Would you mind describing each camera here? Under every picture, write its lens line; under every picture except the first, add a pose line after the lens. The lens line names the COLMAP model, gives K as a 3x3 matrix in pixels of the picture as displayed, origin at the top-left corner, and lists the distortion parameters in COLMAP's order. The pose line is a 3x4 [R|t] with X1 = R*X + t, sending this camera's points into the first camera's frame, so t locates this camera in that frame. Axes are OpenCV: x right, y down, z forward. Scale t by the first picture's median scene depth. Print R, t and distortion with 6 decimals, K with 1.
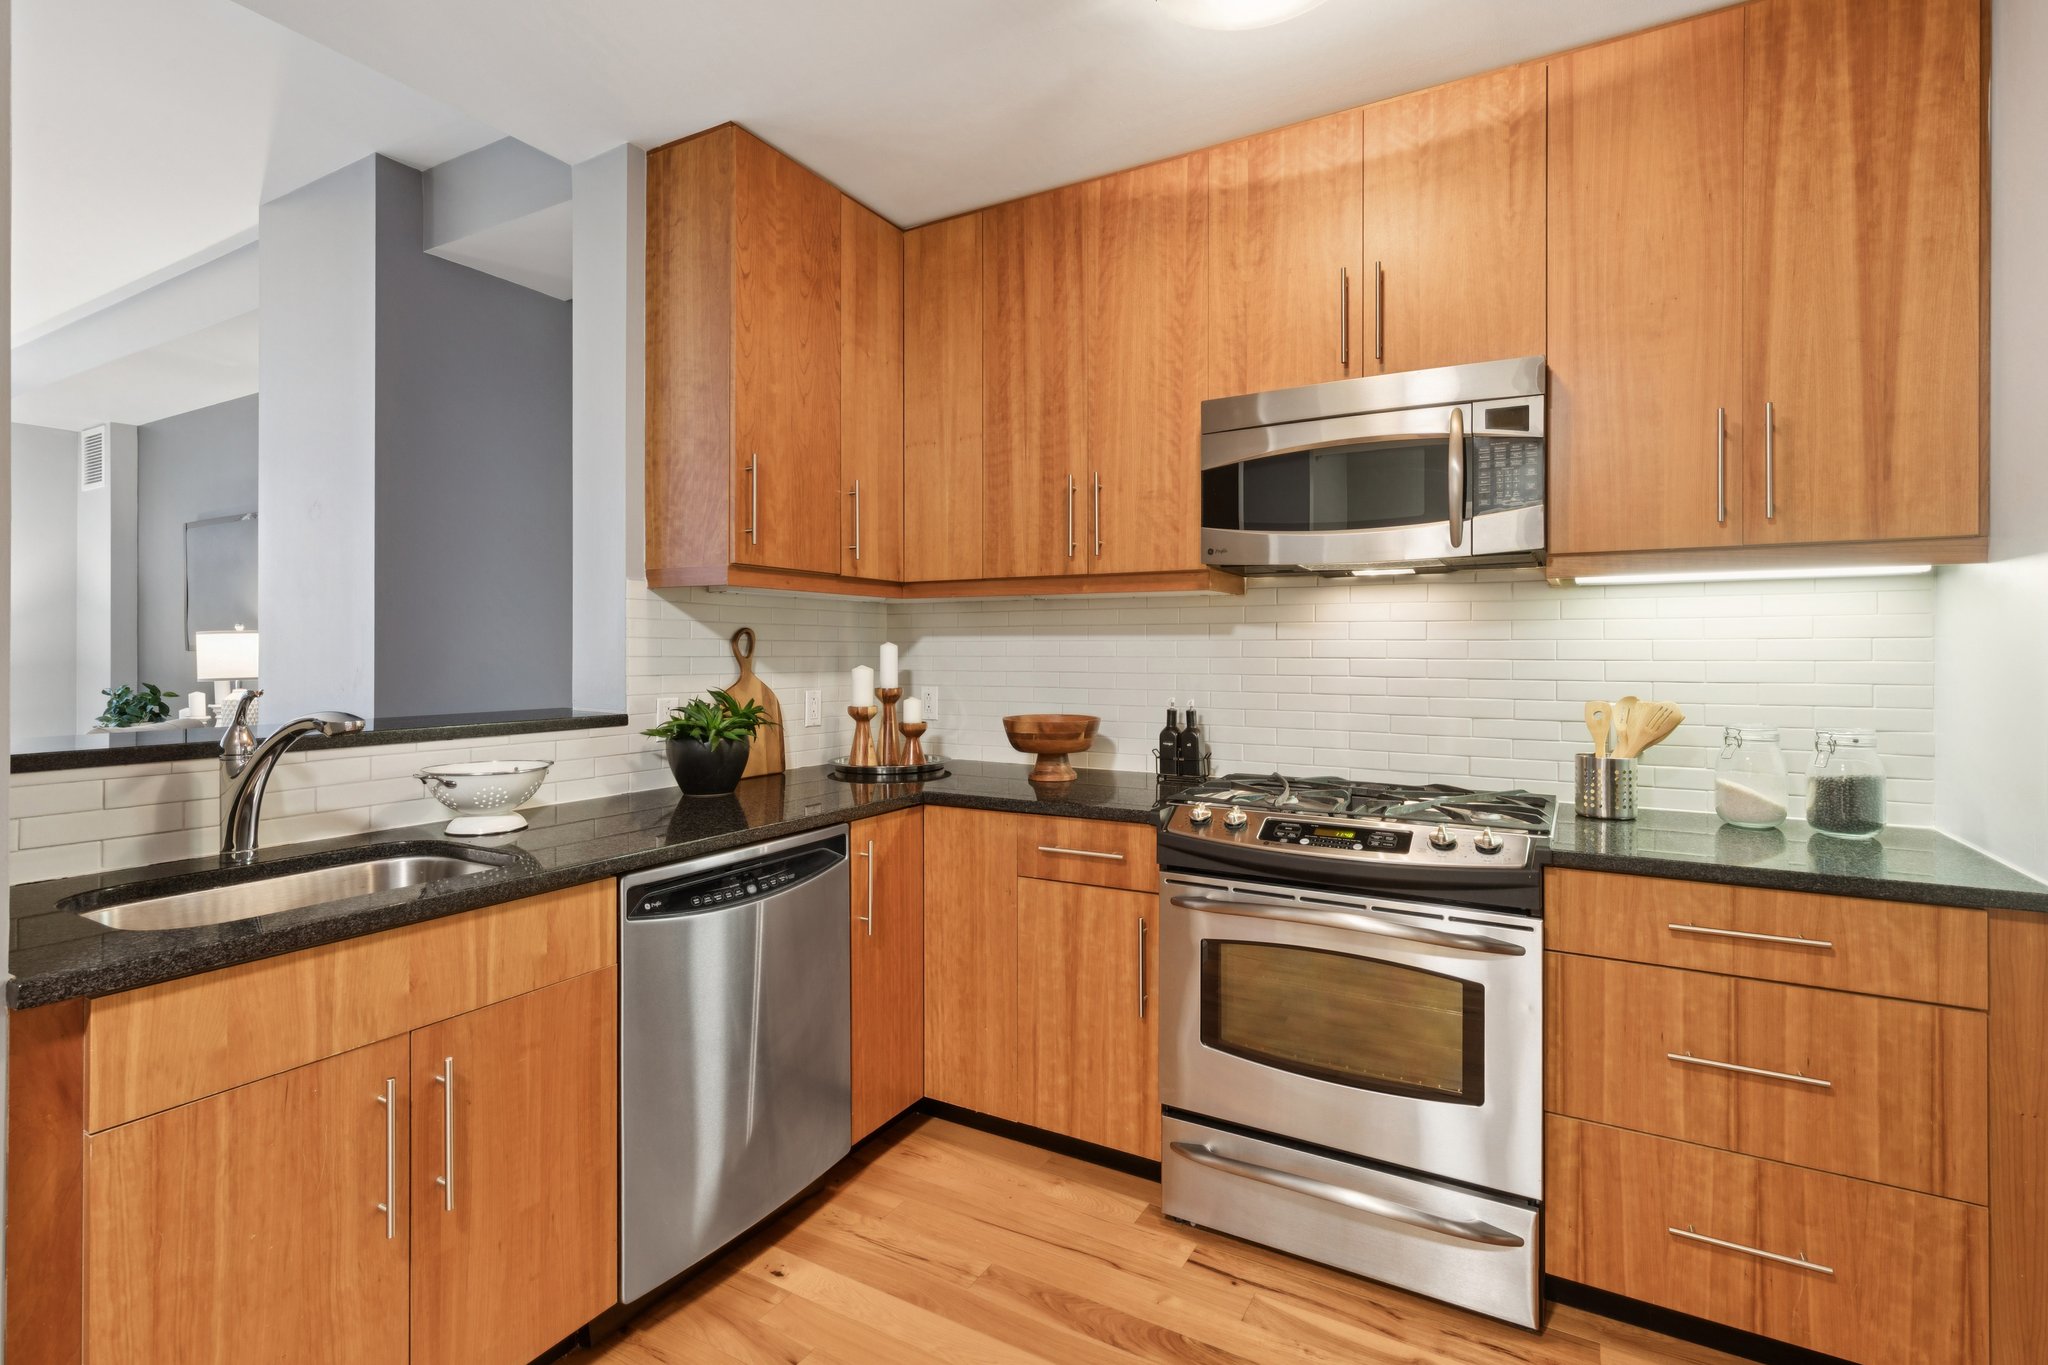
lens RADIAL K [[962.1, 0, 1039.5], [0, 962.1, 647.4], [0, 0, 1]] dist [0.010067, -0.002160]
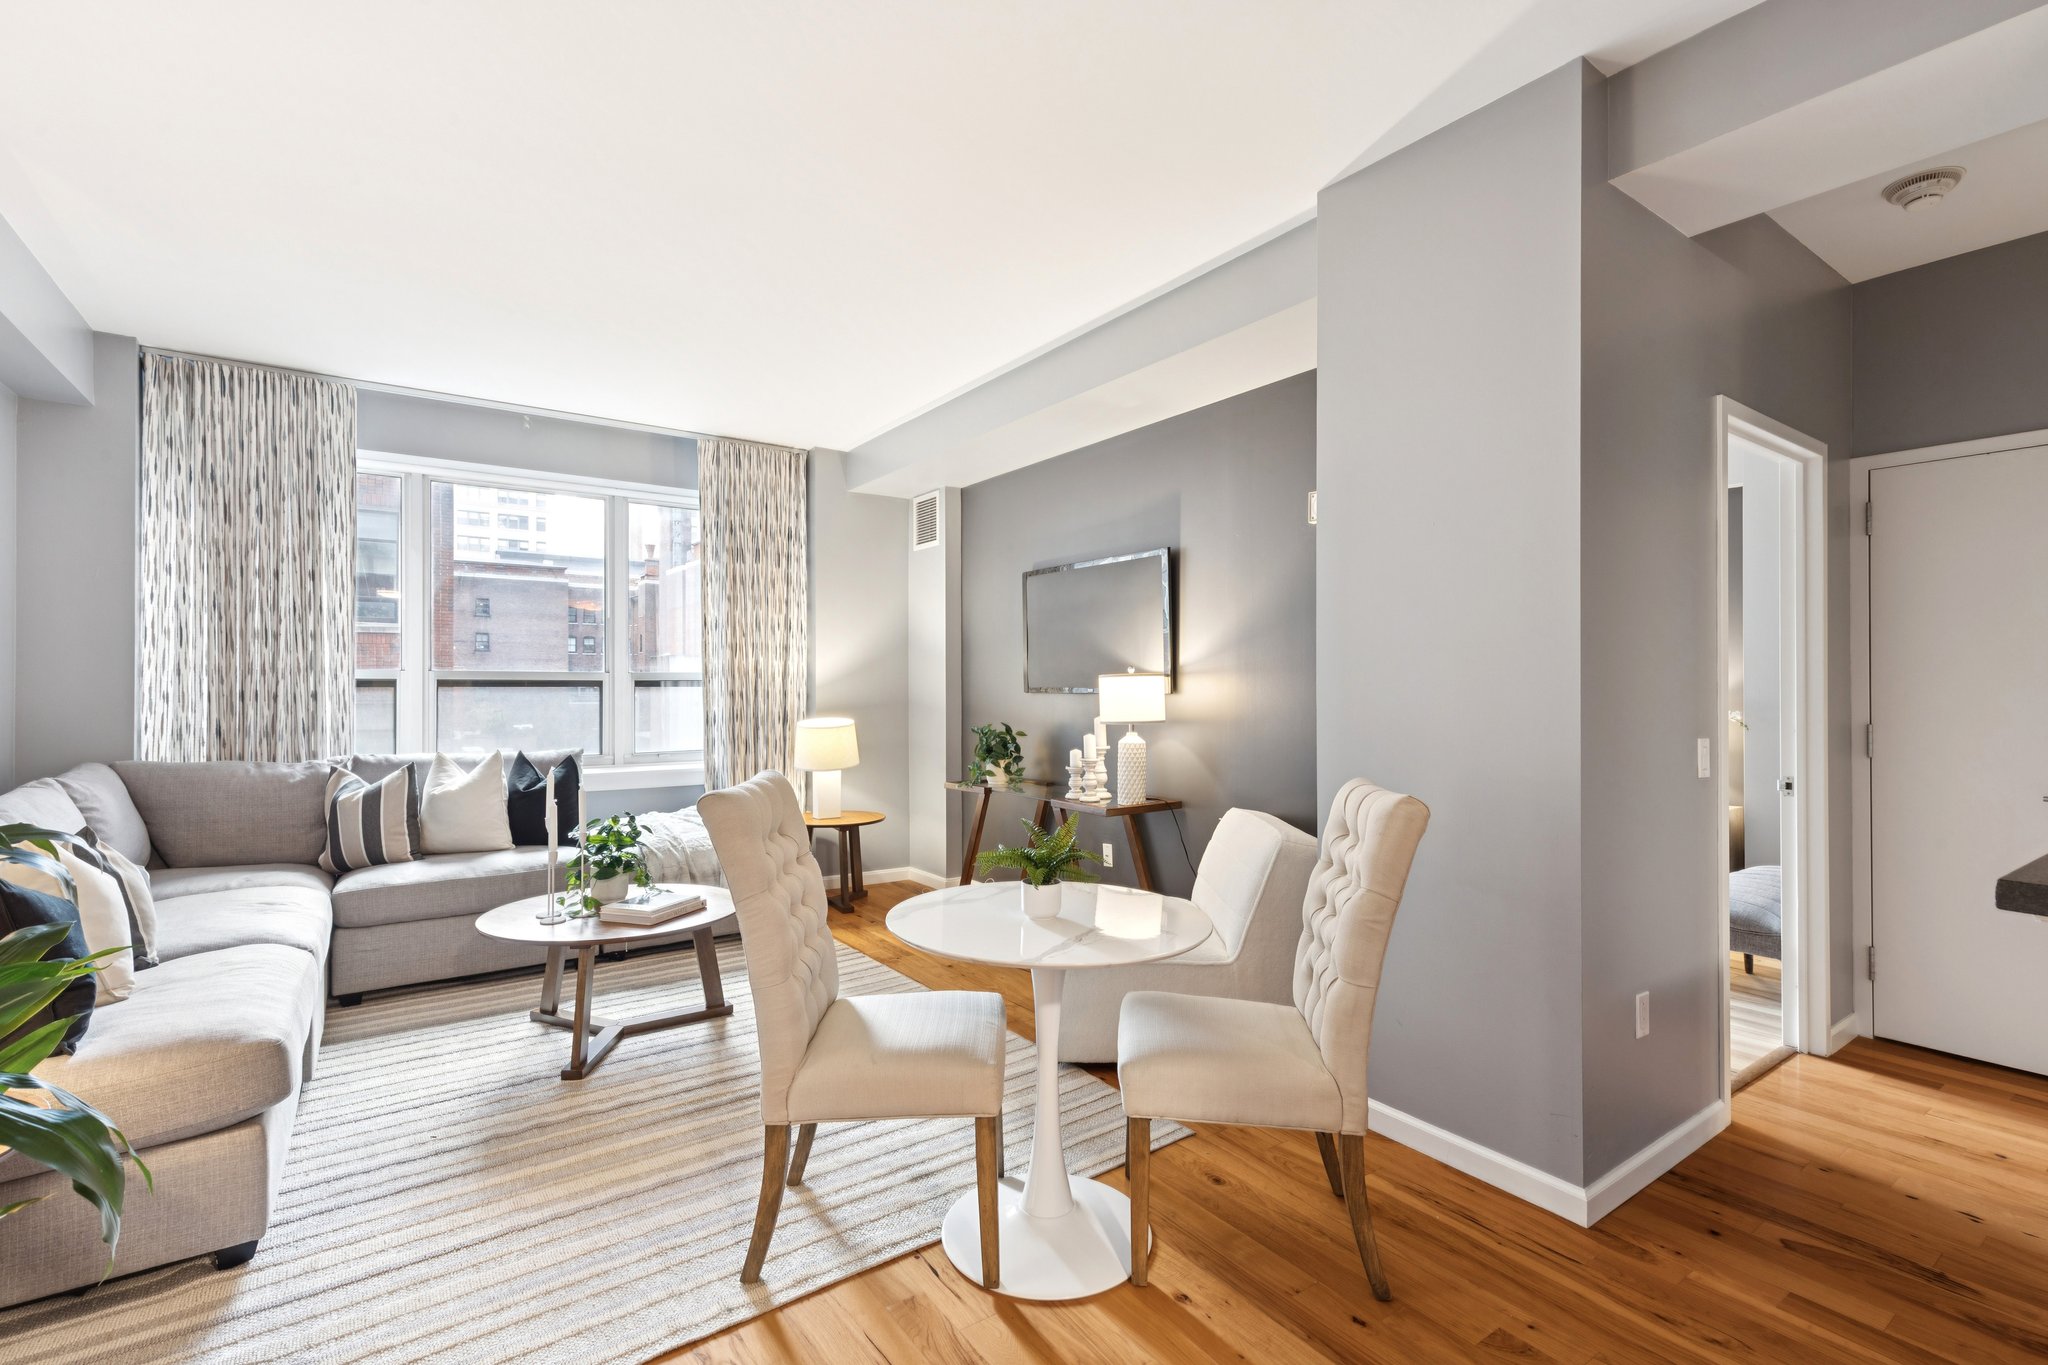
lens RADIAL K [[929.5, 0, 1018.7], [0, 929.5, 685.6], [0, 0, 1]] dist [0.001936, -0.000099]
pose [[0.903476, -0.000476, -0.428637, -0.996762], [0.000883, 0.999999, 0.000750, -0.011541], [0.428637, -0.001056, 0.903476, 0.164967]]
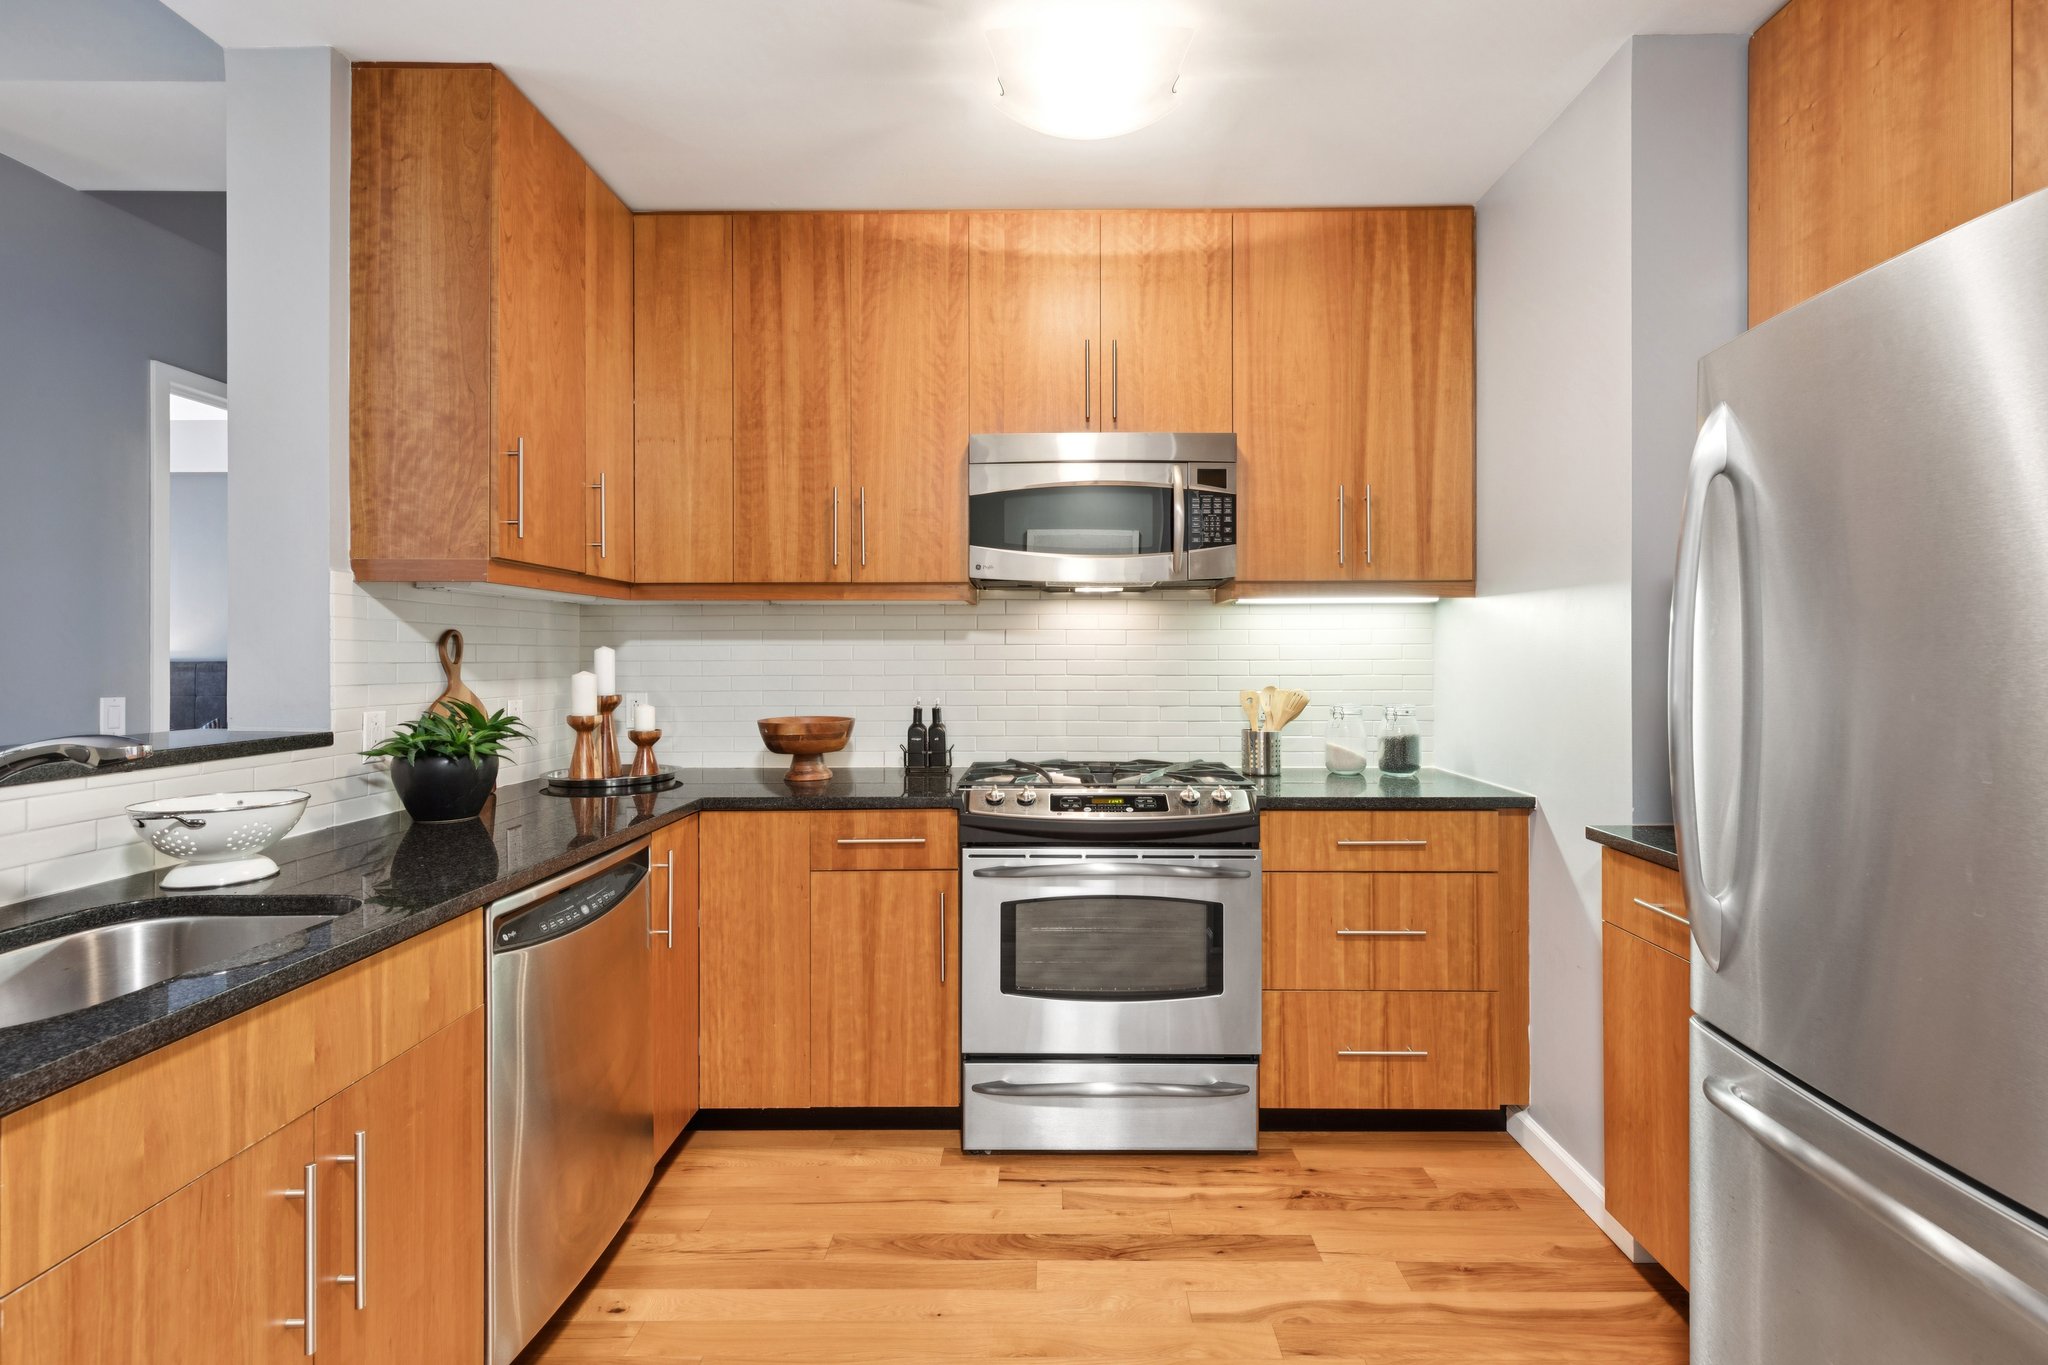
lens RADIAL K [[946.7, 0, 1048.1], [0, 946.7, 650.6], [0, 0, 1]] dist [0.009649, -0.001095]
pose [[0.874035, -0.000938, 0.485863, -0.299287], [0.001881, 0.999997, -0.001453, 0.001255], [-0.485860, 0.002184, 0.874034, -0.021147]]
